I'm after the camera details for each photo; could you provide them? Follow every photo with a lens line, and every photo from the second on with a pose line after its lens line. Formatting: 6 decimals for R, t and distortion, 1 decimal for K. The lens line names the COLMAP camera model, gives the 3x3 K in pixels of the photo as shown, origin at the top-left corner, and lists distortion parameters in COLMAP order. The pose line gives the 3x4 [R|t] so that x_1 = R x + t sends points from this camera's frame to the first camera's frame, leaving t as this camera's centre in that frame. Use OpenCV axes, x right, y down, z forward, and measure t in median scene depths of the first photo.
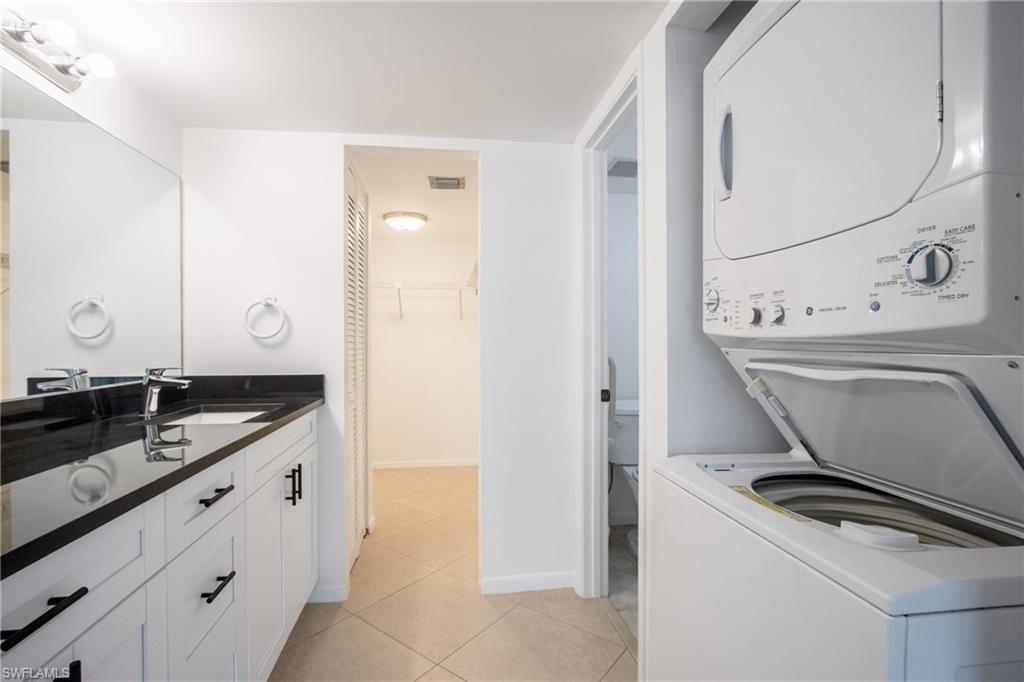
lens RADIAL K [[478.2, 0, 510.7], [0, 478.2, 342.4], [0, 0, 1]] dist [-0.010010, 0.000868]
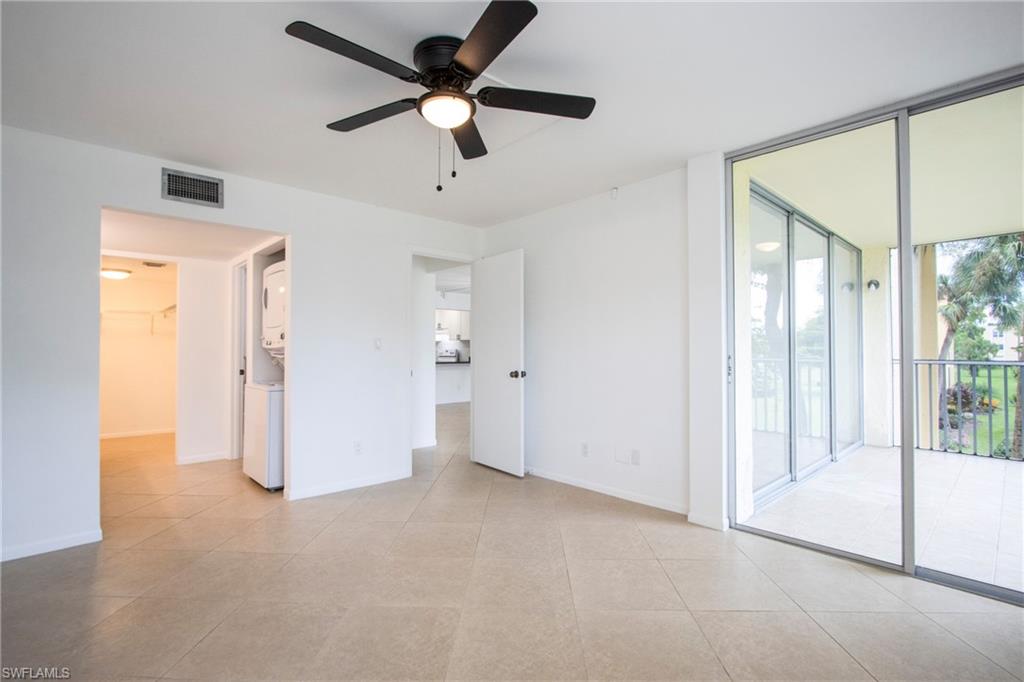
lens RADIAL K [[478.2, 0, 507.8], [0, 478.2, 343.0], [0, 0, 1]] dist [-0.010010, 0.000868]
pose [[0.826373, 0.009061, 0.563050, -0.045695], [-0.000172, 0.999875, -0.015838, 0.004606], [-0.563123, 0.012992, 0.826271, -1.795676]]
